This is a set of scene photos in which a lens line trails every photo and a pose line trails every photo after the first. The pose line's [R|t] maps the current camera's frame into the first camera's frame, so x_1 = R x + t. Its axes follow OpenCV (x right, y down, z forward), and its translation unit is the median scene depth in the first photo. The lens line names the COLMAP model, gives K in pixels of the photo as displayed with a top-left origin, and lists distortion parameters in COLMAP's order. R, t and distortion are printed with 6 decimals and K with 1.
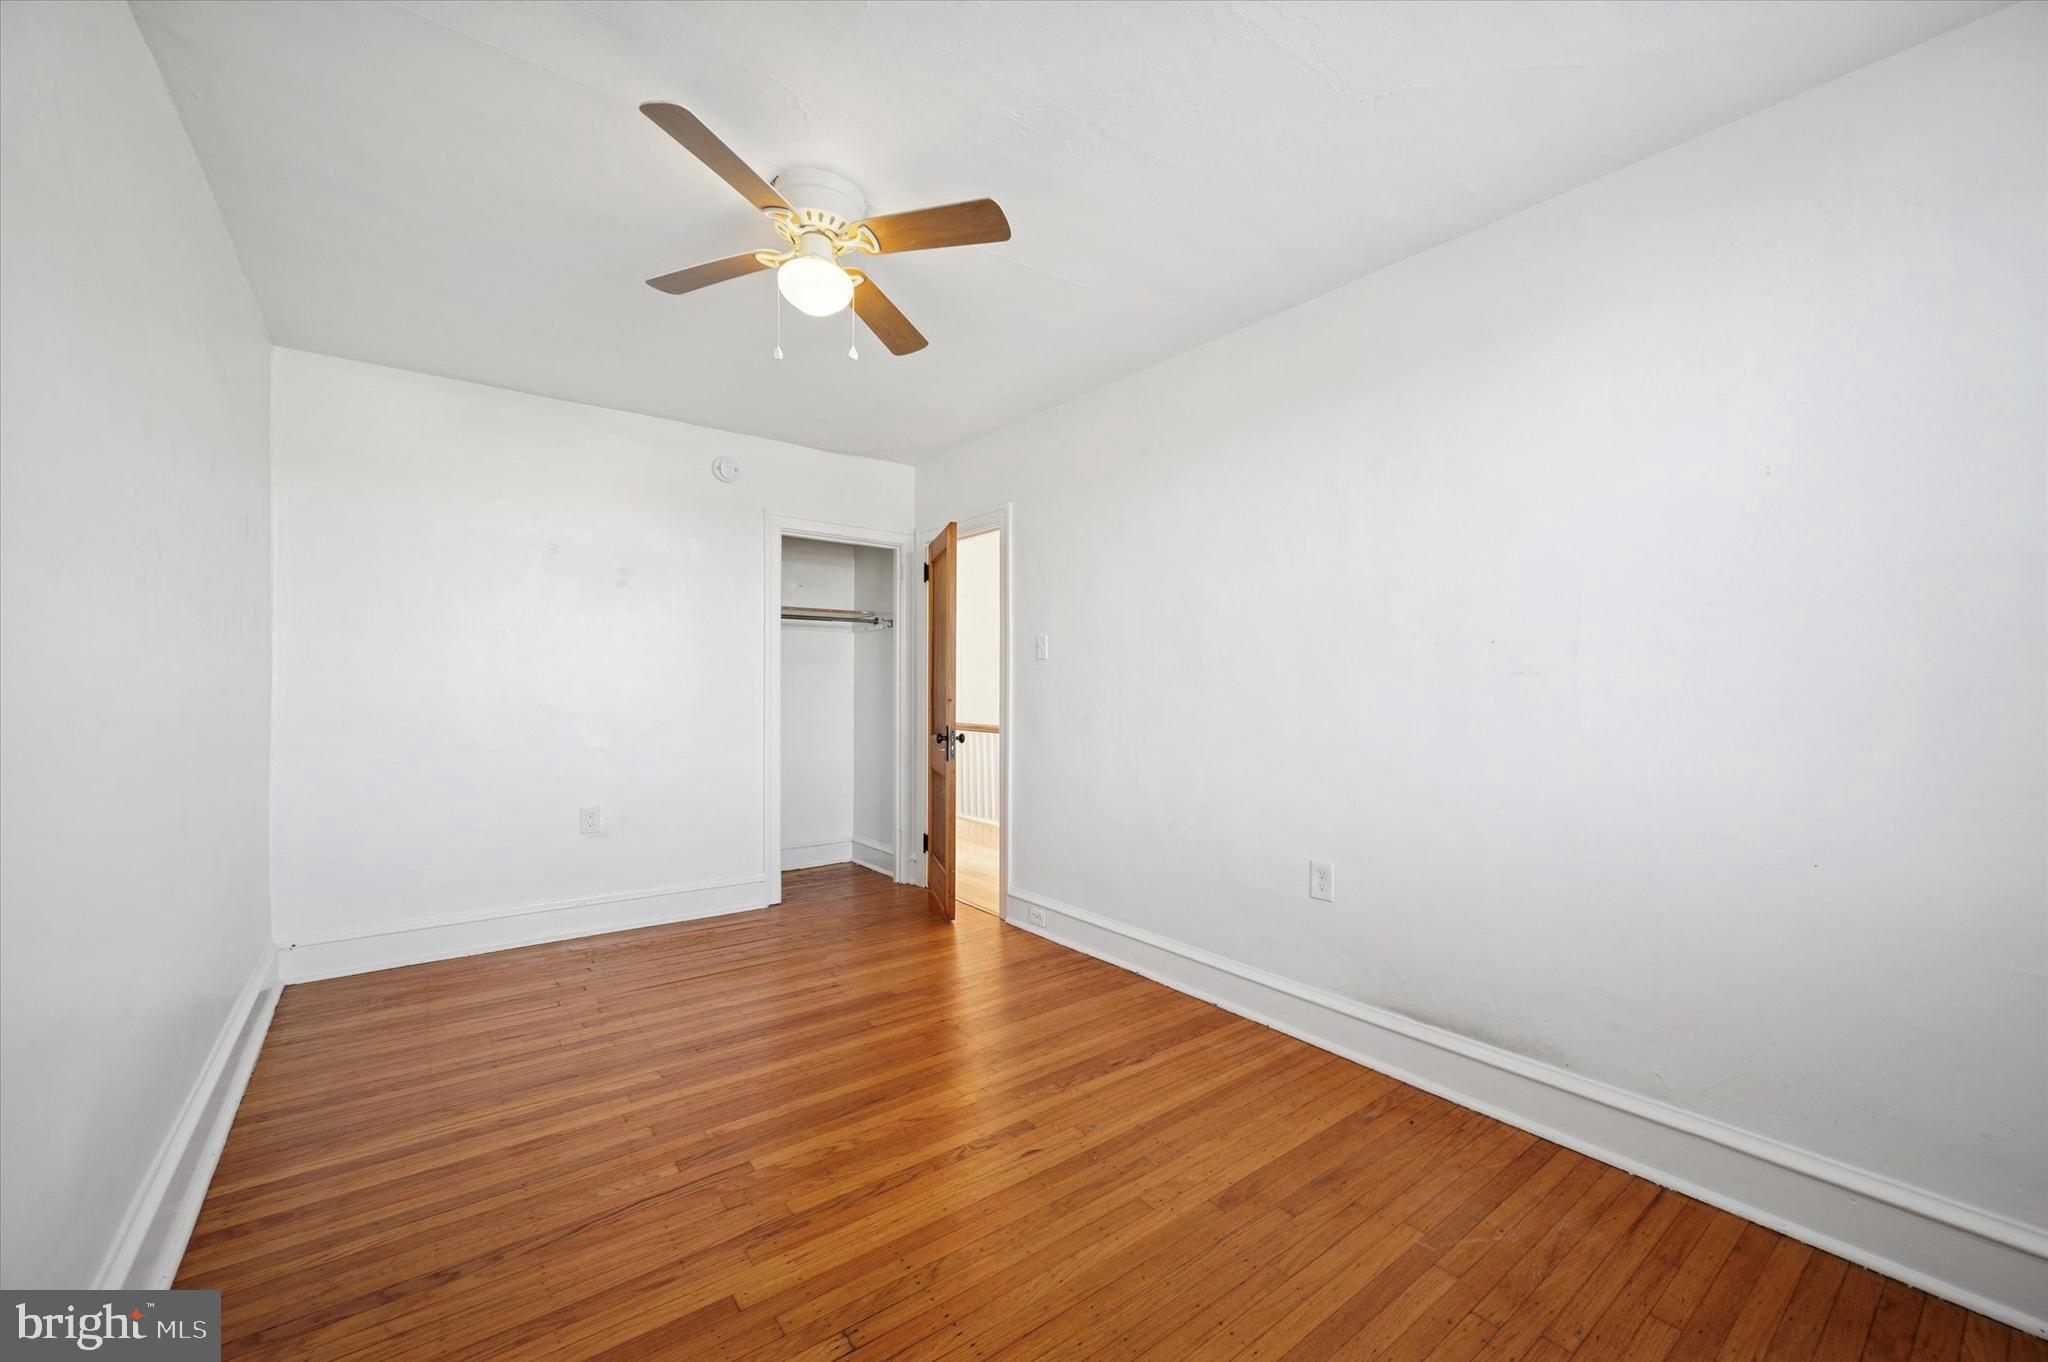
lens RADIAL K [[806.9, 0, 1024.2], [0, 806.9, 682.1], [0, 0, 1]] dist [-0.000360, -0.000037]
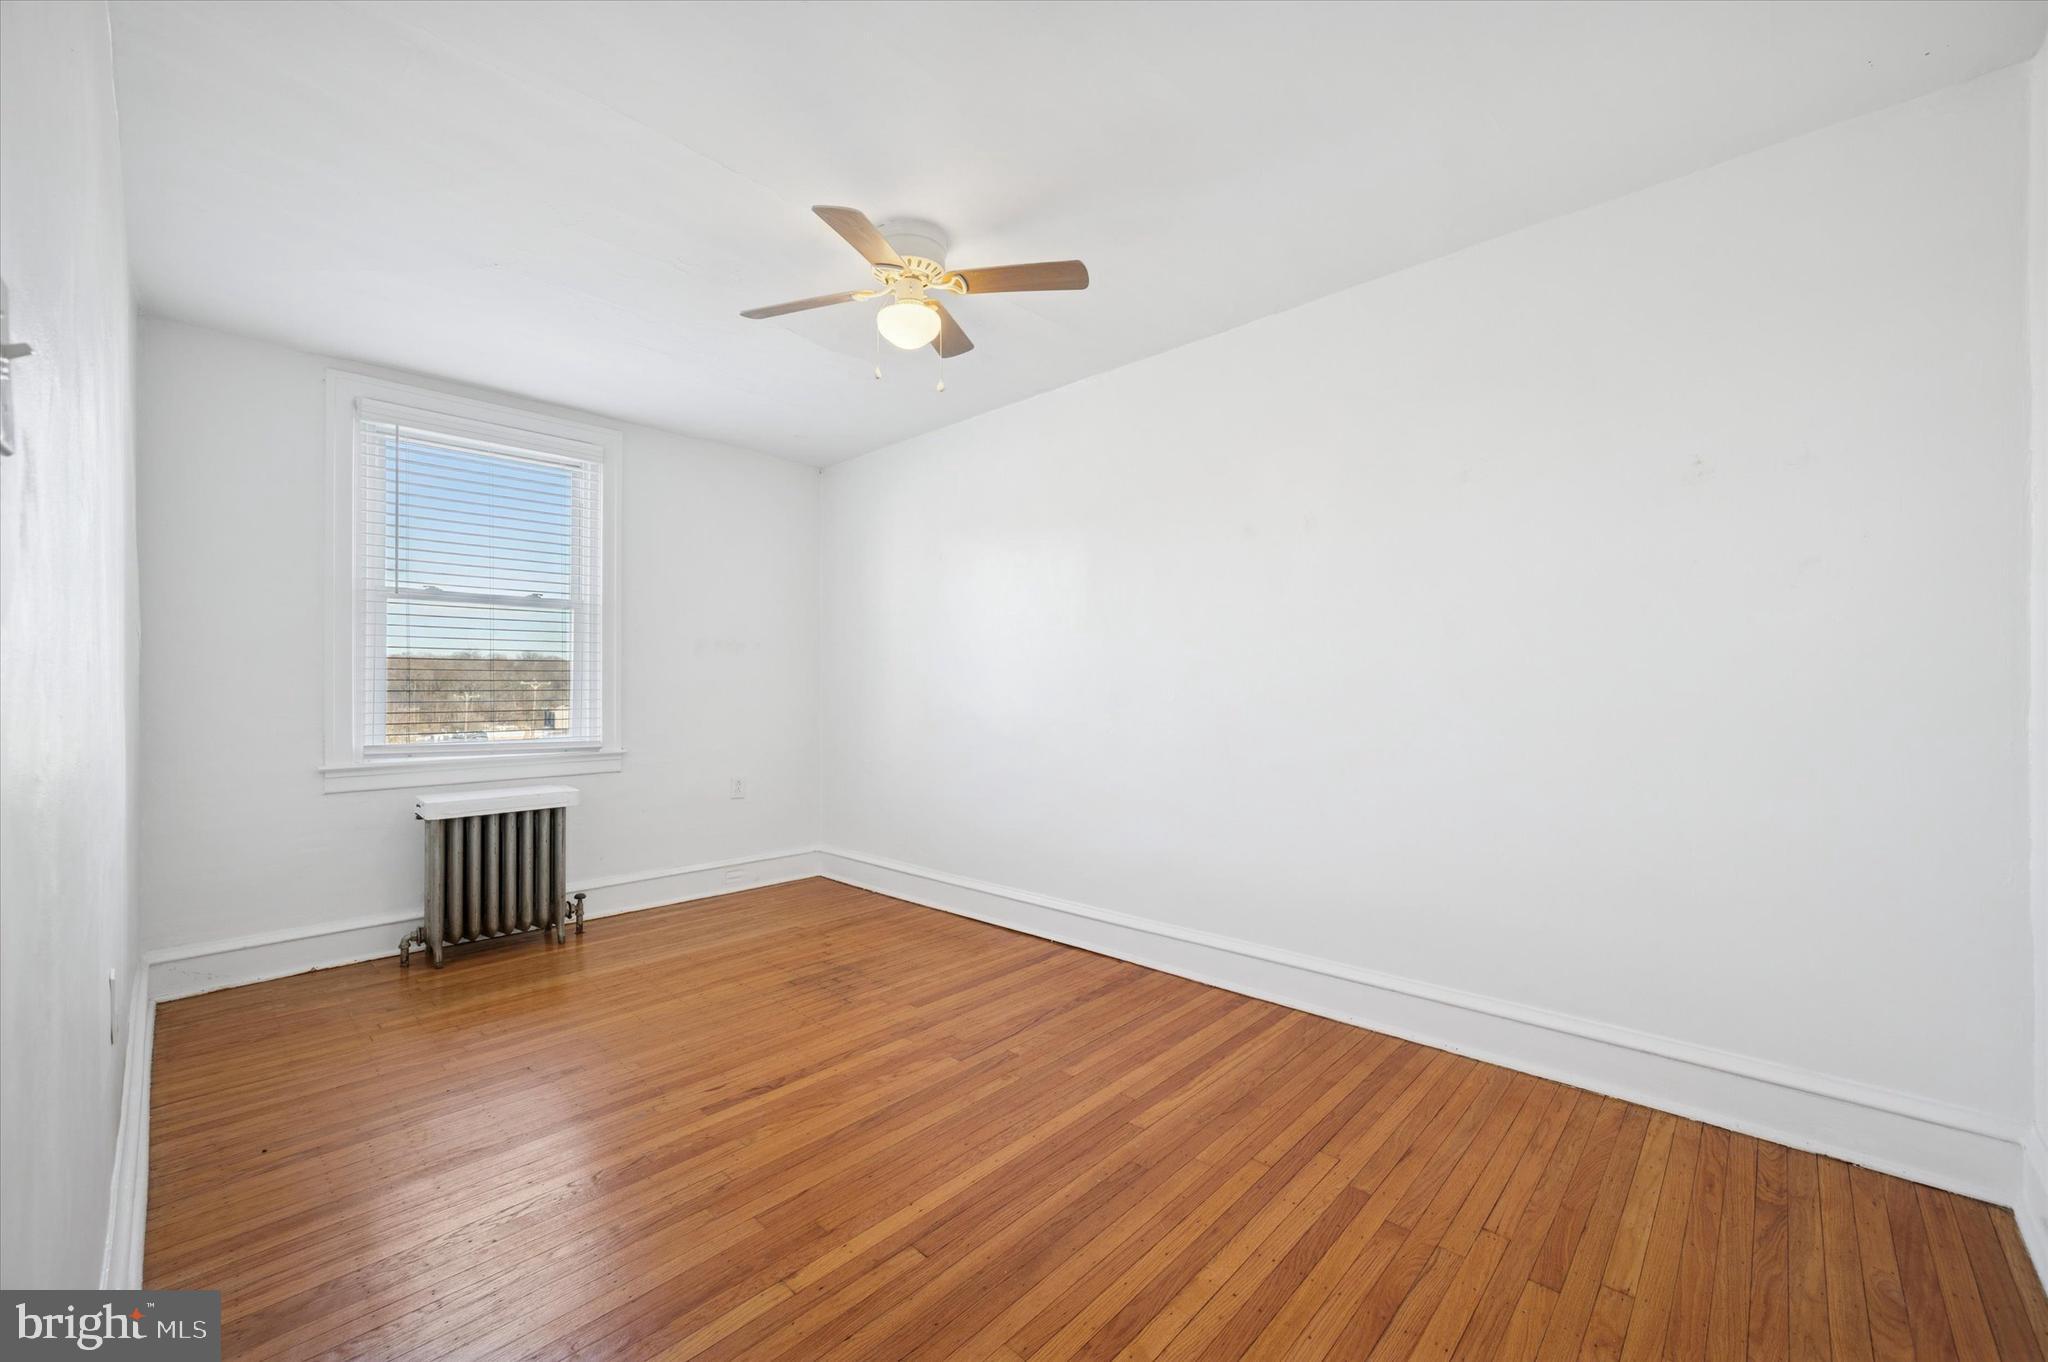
lens RADIAL K [[806.9, 0, 1023.3], [0, 806.9, 681.2], [0, 0, 1]] dist [-0.000360, -0.000037]
pose [[-0.987246, 0.001444, -0.159198, -0.231382], [0.001578, 0.999998, -0.000716, 0.017708], [0.159196, -0.000958, -0.987246, 2.136704]]
